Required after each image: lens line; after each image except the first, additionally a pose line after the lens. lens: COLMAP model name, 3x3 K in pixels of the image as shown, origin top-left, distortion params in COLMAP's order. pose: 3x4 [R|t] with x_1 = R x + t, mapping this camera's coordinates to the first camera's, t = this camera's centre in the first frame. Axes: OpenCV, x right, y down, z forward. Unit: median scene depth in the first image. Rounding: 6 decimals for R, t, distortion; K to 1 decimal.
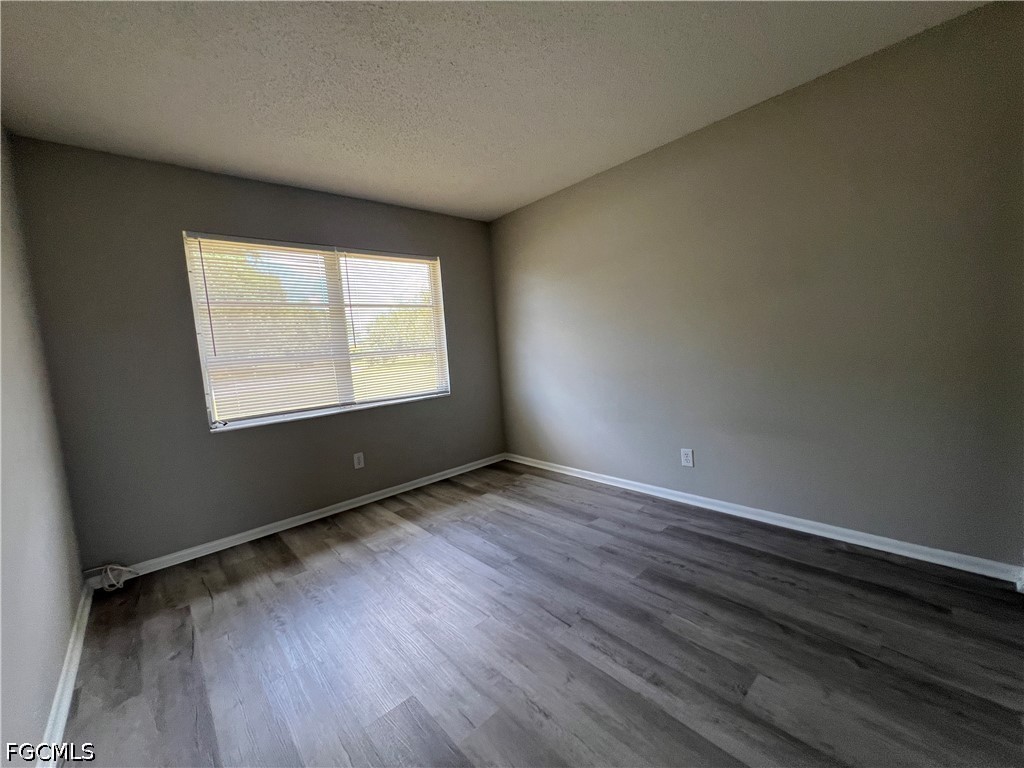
lens RADIAL K [[411.2, 0, 512.9], [0, 411.2, 384.1], [0, 0, 1]] dist [-0.005002, 0.001530]
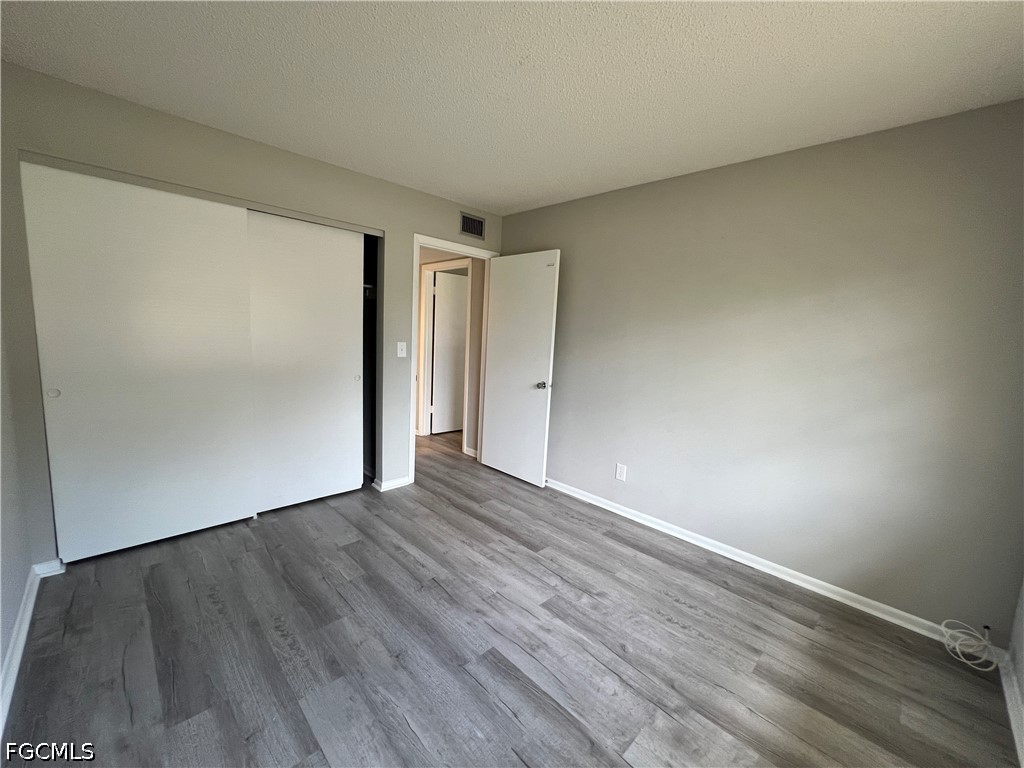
lens RADIAL K [[411.2, 0, 511.9], [0, 411.2, 383.6], [0, 0, 1]] dist [-0.005002, 0.001530]
pose [[-0.999039, 0.025955, -0.035320, -0.069317], [0.017215, 0.973421, 0.228374, -0.263207], [0.040309, 0.227546, -0.972933, 1.851532]]
